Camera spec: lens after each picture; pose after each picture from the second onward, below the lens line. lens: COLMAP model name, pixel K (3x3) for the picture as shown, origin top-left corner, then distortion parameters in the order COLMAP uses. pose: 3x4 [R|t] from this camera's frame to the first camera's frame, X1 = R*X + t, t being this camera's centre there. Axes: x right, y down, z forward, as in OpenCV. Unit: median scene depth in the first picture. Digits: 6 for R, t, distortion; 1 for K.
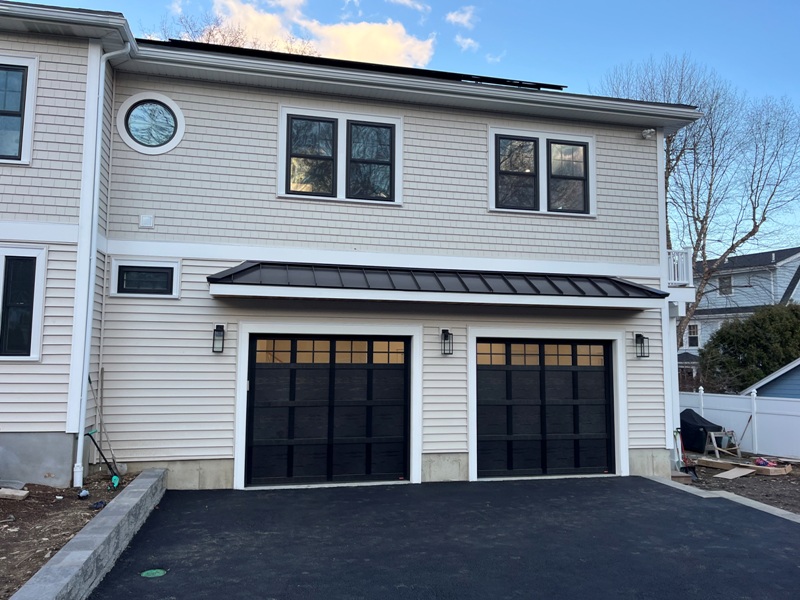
lens RADIAL K [[605.0, 0, 403.1], [0, 605.0, 311.9], [0, 0, 1]] dist [0.037886, -0.056075]
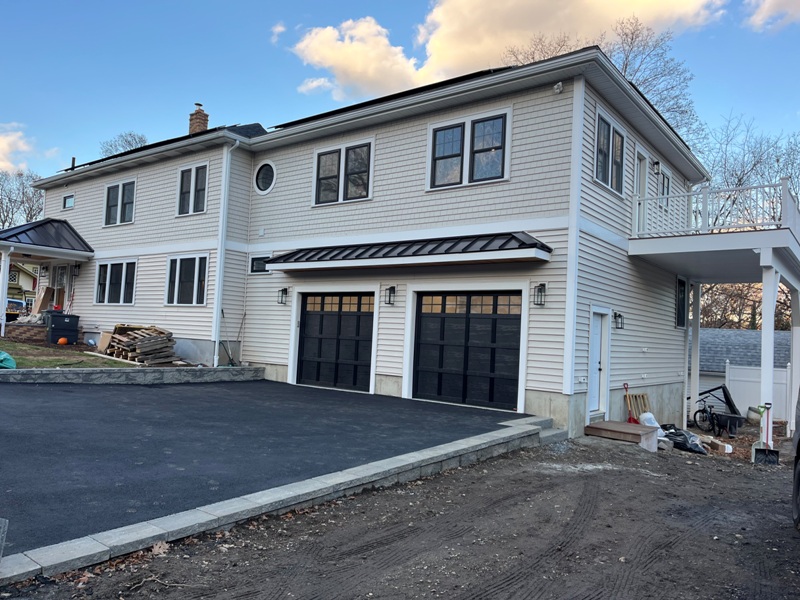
lens RADIAL K [[605.0, 0, 401.4], [0, 605.0, 301.1], [0, 0, 1]] dist [0.037886, -0.056075]
pose [[0.633738, -0.019529, -0.773301, 1.129309], [0.033687, 0.999430, 0.002367, 0.060324], [0.772814, -0.027551, 0.634035, 0.152191]]
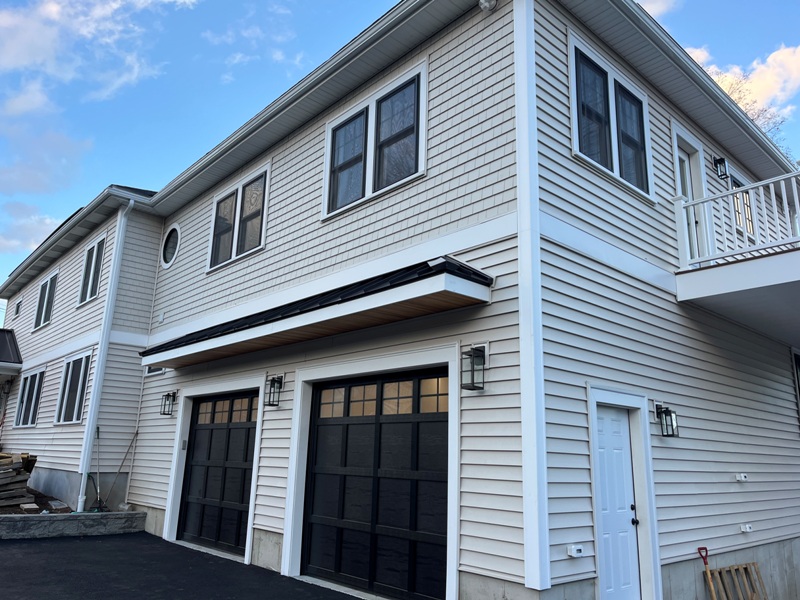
lens RADIAL K [[605.0, 0, 397.1], [0, 605.0, 299.2], [0, 0, 1]] dist [0.037886, -0.056075]
pose [[0.485895, -0.211054, -0.848152, 0.877628], [0.063937, 0.976390, -0.206336, 0.108064], [0.871675, 0.046029, 0.487918, 0.727042]]
